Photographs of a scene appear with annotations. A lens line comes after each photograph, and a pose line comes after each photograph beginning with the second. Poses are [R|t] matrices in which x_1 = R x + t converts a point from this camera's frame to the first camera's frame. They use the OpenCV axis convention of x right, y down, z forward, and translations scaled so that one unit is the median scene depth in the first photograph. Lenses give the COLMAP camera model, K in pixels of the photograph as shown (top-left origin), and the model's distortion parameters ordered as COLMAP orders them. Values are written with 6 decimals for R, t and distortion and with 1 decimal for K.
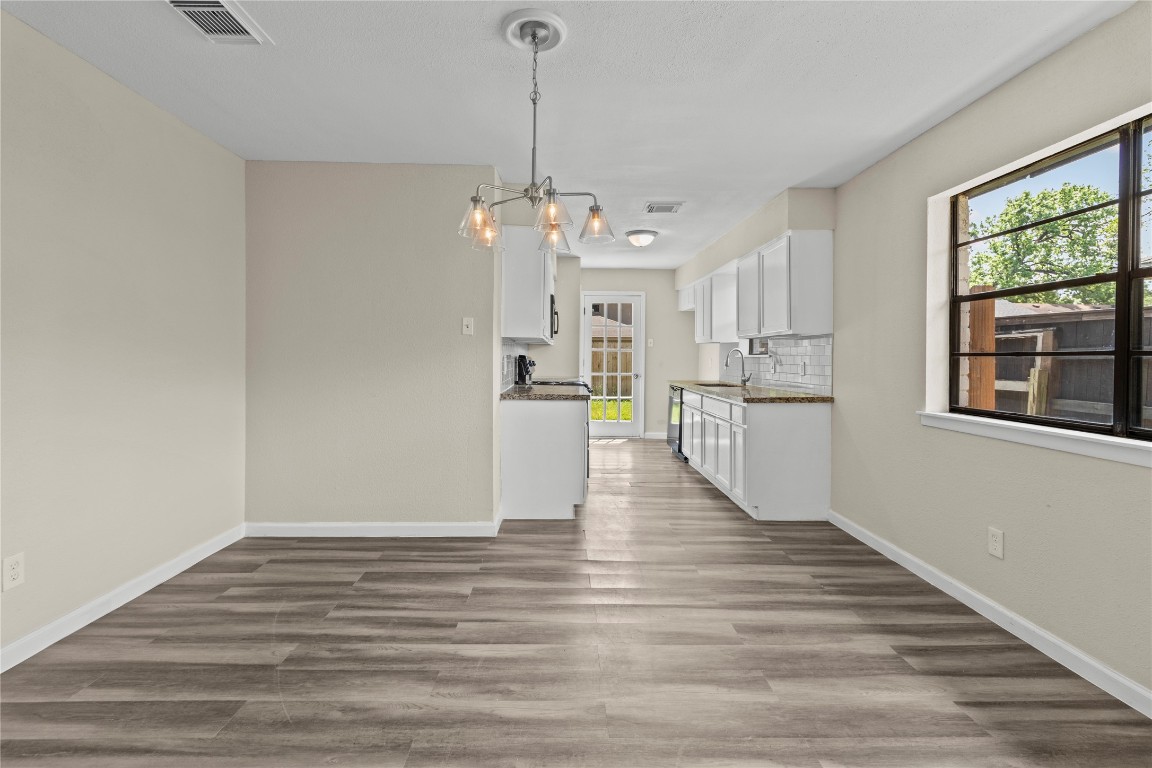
lens RADIAL K [[539.0, 0, 575.0], [0, 539.0, 354.6], [0, 0, 1]] dist [0.004357, 0.001089]
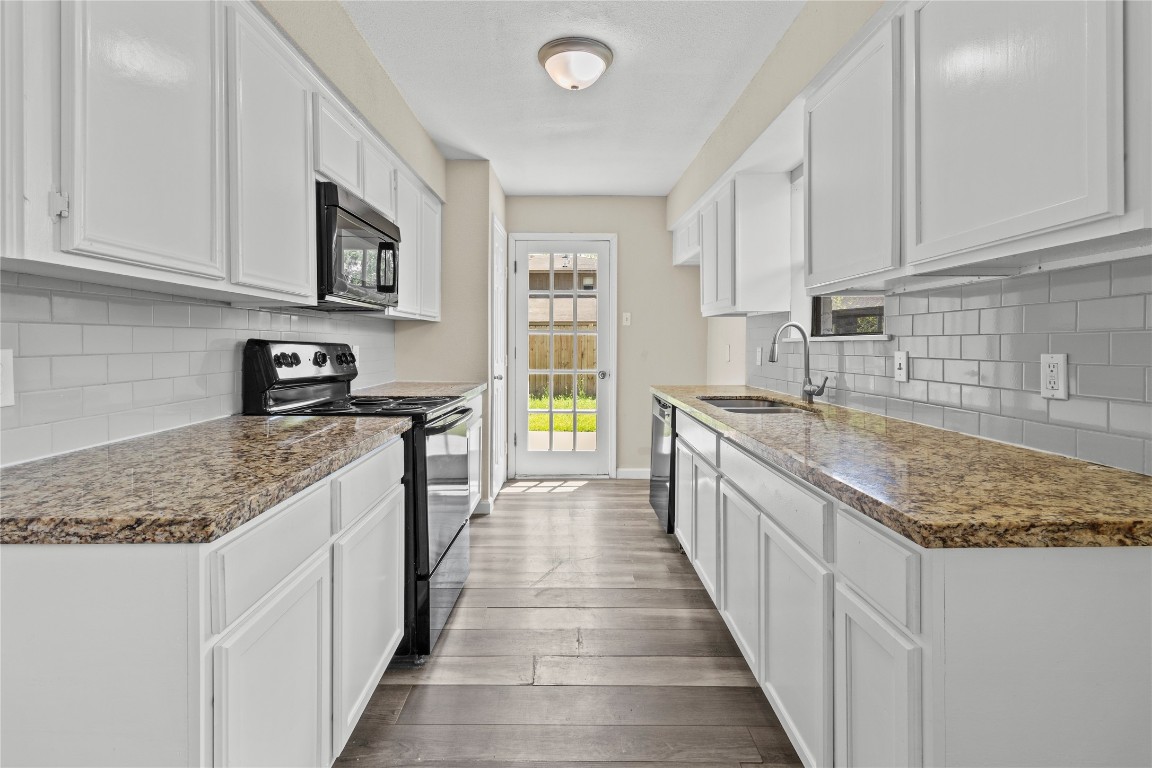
lens RADIAL K [[539.0, 0, 587.7], [0, 539.0, 348.0], [0, 0, 1]] dist [0.004357, 0.001089]
pose [[0.999887, -0.006319, 0.013606, 0.099521], [0.006168, 0.999919, 0.011107, 0.003648], [-0.013675, -0.011022, 0.999846, 0.448758]]
